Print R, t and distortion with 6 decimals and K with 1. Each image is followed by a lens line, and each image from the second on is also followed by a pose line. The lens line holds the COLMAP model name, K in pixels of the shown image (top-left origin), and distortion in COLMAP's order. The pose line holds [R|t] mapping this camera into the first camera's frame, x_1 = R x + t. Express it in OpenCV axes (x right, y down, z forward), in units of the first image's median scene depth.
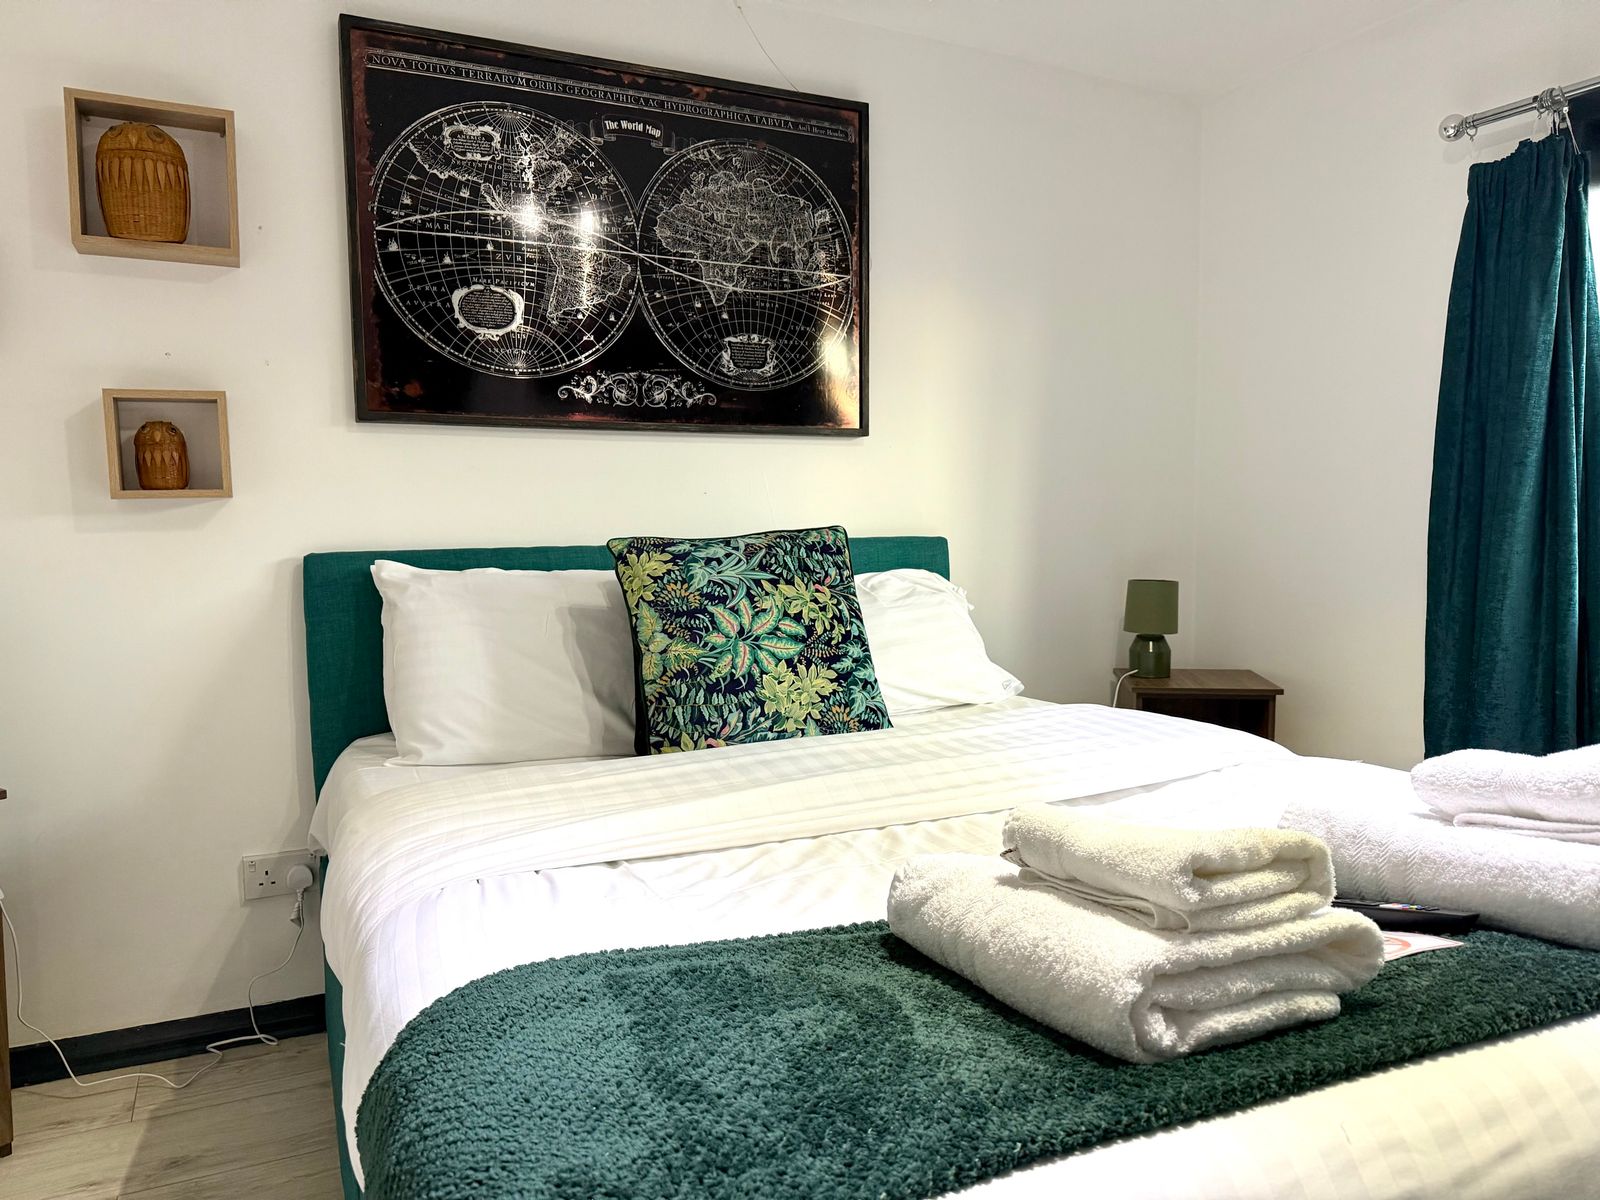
lens RADIAL K [[1133.5, 0, 833.2], [0, 1133.5, 603.4], [0, 0, 1]] dist [0.078993, -0.066959]
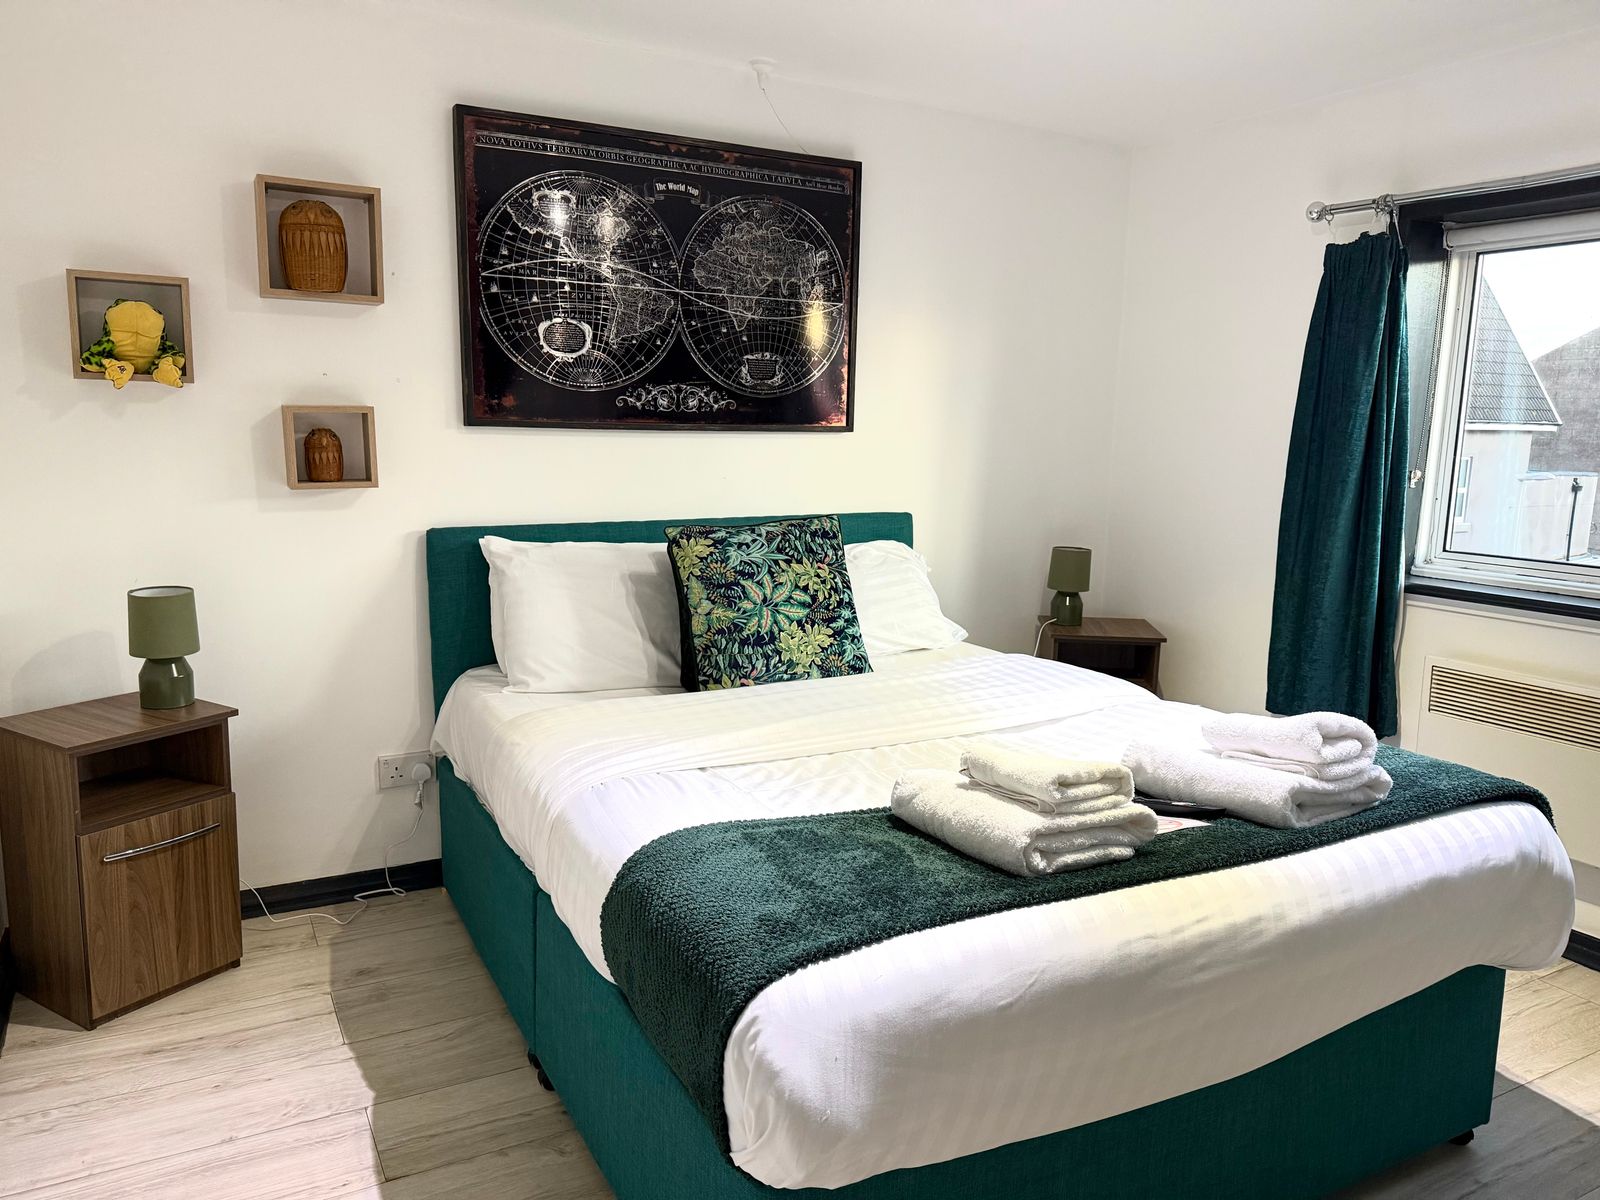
lens RADIAL K [[1164.4, 0, 835.6], [0, 1164.4, 589.4], [0, 0, 1]] dist [0.152988, -0.180663]
pose [[0.997853, 0.025079, 0.060498, -0.077287], [-0.029880, 0.996362, 0.079809, -0.096289], [-0.058277, -0.081445, 0.994973, -0.372549]]
